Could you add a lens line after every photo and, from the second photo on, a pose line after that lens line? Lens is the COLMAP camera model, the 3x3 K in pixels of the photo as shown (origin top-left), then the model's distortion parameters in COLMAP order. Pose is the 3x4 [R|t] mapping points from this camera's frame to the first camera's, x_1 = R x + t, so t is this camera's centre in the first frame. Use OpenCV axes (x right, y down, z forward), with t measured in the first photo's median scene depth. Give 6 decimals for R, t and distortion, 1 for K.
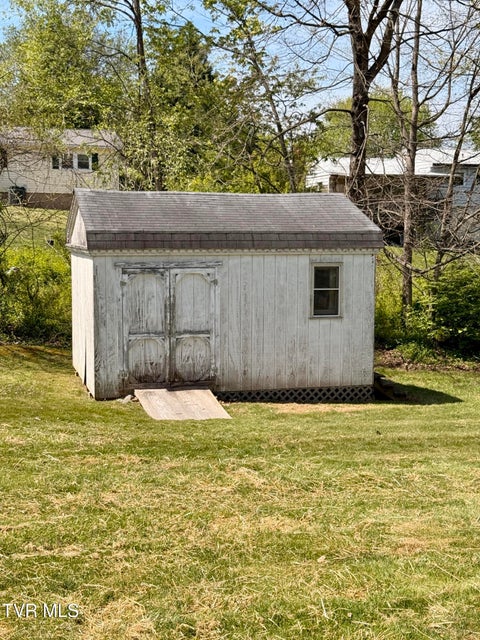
lens RADIAL K [[900.4, 0, 239.5], [0, 900.4, 319.6], [0, 0, 1]] dist [0.030125, 0.000000]
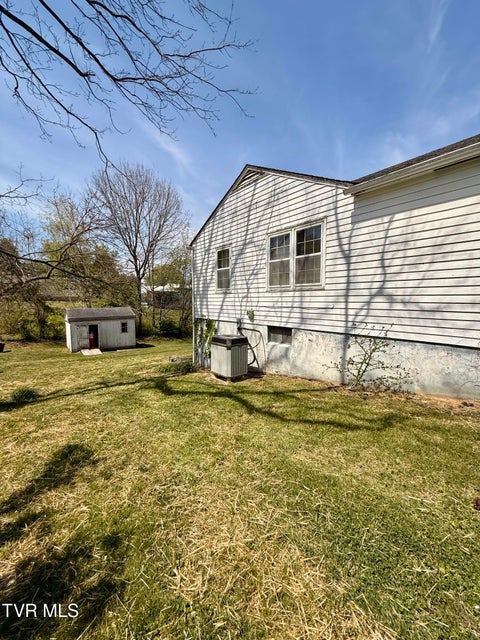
lens RADIAL K [[256.0, 0, 243.0], [0, 256.0, 322.1], [0, 0, 1]] dist [0.000995, 0.000014]
pose [[0.918830, -0.040714, 0.392547, 0.145313], [0.042735, 0.999080, 0.003594, -0.039174], [-0.392332, 0.013473, 0.919725, -0.605885]]
